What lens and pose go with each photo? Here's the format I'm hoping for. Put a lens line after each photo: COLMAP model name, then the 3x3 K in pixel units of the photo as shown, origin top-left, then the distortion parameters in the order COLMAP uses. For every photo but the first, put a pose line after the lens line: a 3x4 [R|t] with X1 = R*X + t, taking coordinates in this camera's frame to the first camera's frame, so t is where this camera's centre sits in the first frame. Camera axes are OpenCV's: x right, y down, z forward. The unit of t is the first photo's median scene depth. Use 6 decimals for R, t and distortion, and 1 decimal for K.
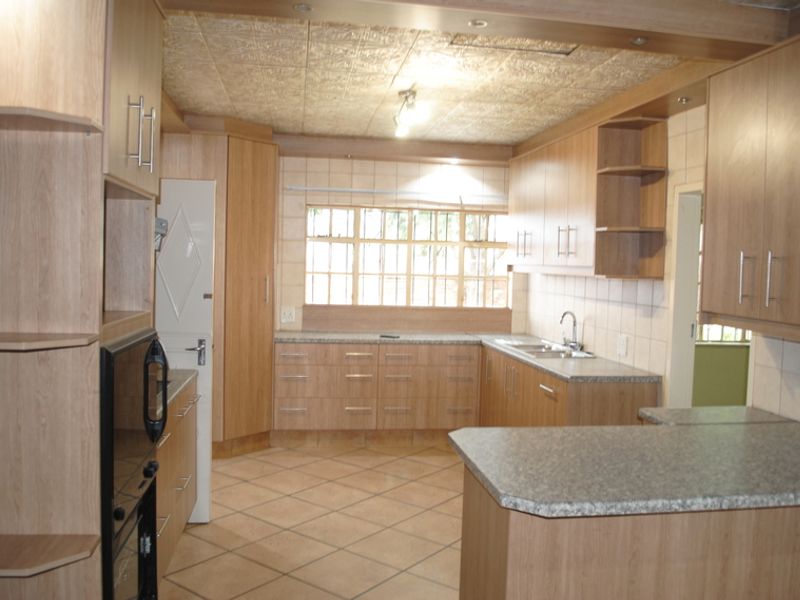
lens RADIAL K [[705.3, 0, 400.0], [0, 705.3, 300.0], [0, 0, 1]] dist [-0.075435, -0.003837]
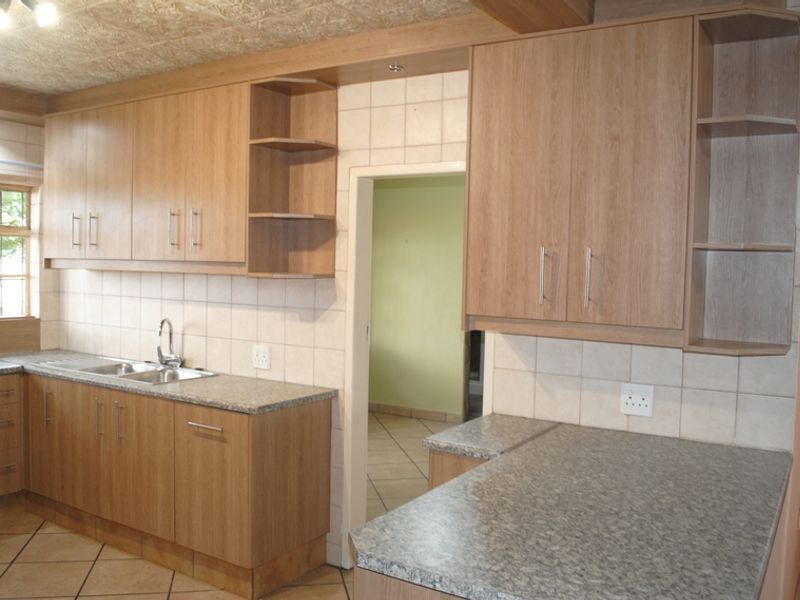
lens RADIAL K [[705.3, 0, 400.0], [0, 705.3, 300.0], [0, 0, 1]] dist [-0.075435, -0.003837]
pose [[0.655887, -0.045136, 0.753509, -0.213646], [0.033747, 0.998966, 0.030465, -0.024036], [-0.754105, 0.005447, 0.656732, 0.362324]]
